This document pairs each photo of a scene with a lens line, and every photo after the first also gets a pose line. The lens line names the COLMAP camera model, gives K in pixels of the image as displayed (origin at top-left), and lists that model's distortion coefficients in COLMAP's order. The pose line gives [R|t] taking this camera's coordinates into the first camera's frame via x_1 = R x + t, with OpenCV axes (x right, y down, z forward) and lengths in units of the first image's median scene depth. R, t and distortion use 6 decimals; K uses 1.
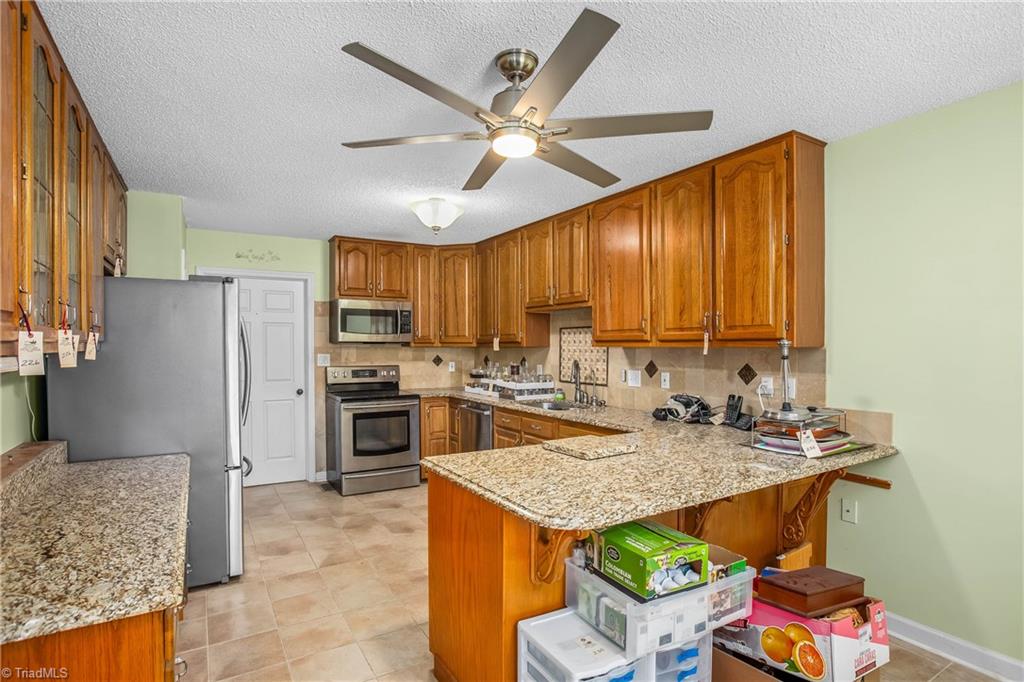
lens RADIAL K [[517.3, 0, 509.8], [0, 517.3, 348.2], [0, 0, 1]] dist [-0.033696, 0.014325]
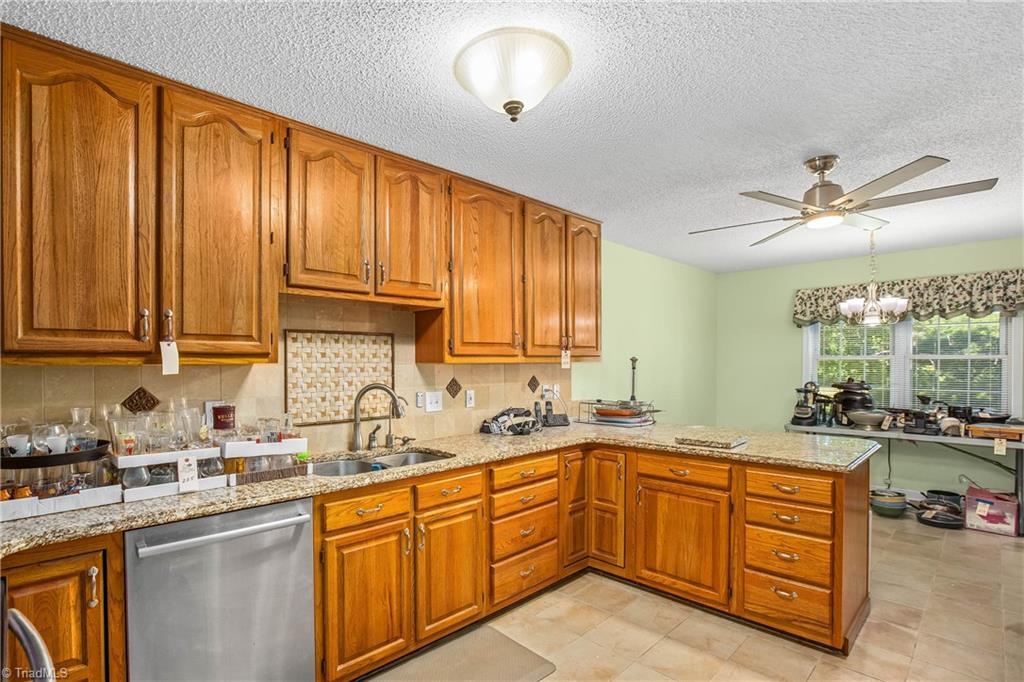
lens RADIAL K [[517.3, 0, 509.8], [0, 517.3, 348.2], [0, 0, 1]] dist [-0.033696, 0.014325]
pose [[-0.236696, 0.026135, 0.971232, -0.599046], [0.007880, 0.999657, -0.024980, -0.004332], [-0.971552, 0.001741, -0.236821, 1.104877]]
